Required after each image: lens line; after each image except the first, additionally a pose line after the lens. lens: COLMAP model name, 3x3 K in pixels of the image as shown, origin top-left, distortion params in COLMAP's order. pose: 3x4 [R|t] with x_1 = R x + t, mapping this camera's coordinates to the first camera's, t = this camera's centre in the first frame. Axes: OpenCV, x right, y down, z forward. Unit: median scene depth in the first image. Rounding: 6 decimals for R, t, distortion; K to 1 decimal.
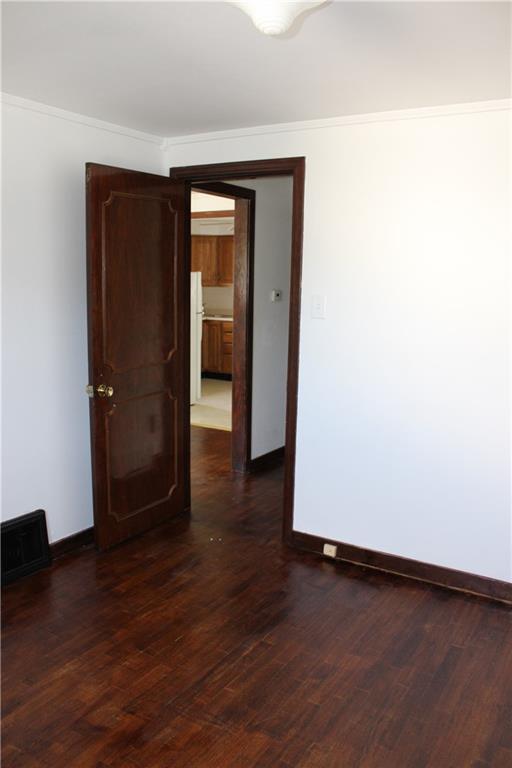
lens RADIAL K [[634.7, 0, 256.0], [0, 634.7, 384.0], [0, 0, 1]] dist [-0.158074, 0.127445]
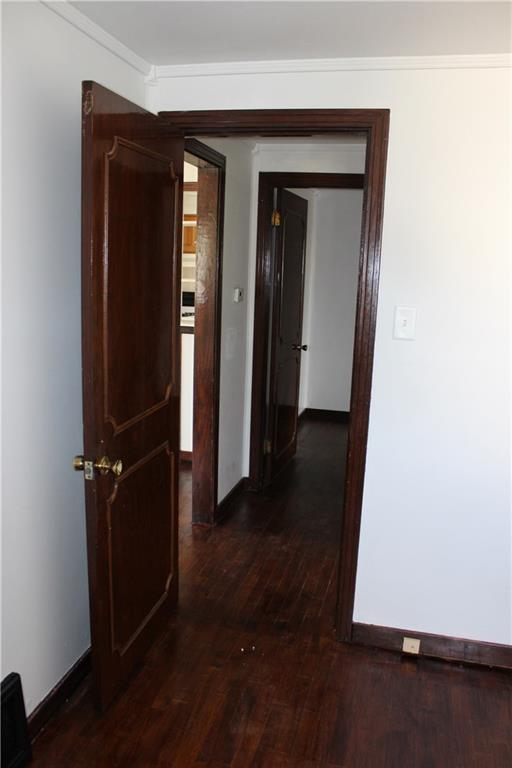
lens RADIAL K [[626.5, 0, 256.0], [0, 626.5, 384.0], [0, 0, 1]] dist [-0.093453, 0.001732]
pose [[0.953897, -0.043556, 0.296958, -0.266667], [0.034152, 0.998739, 0.036785, -0.082683], [-0.298186, -0.024948, 0.954182, 0.361780]]
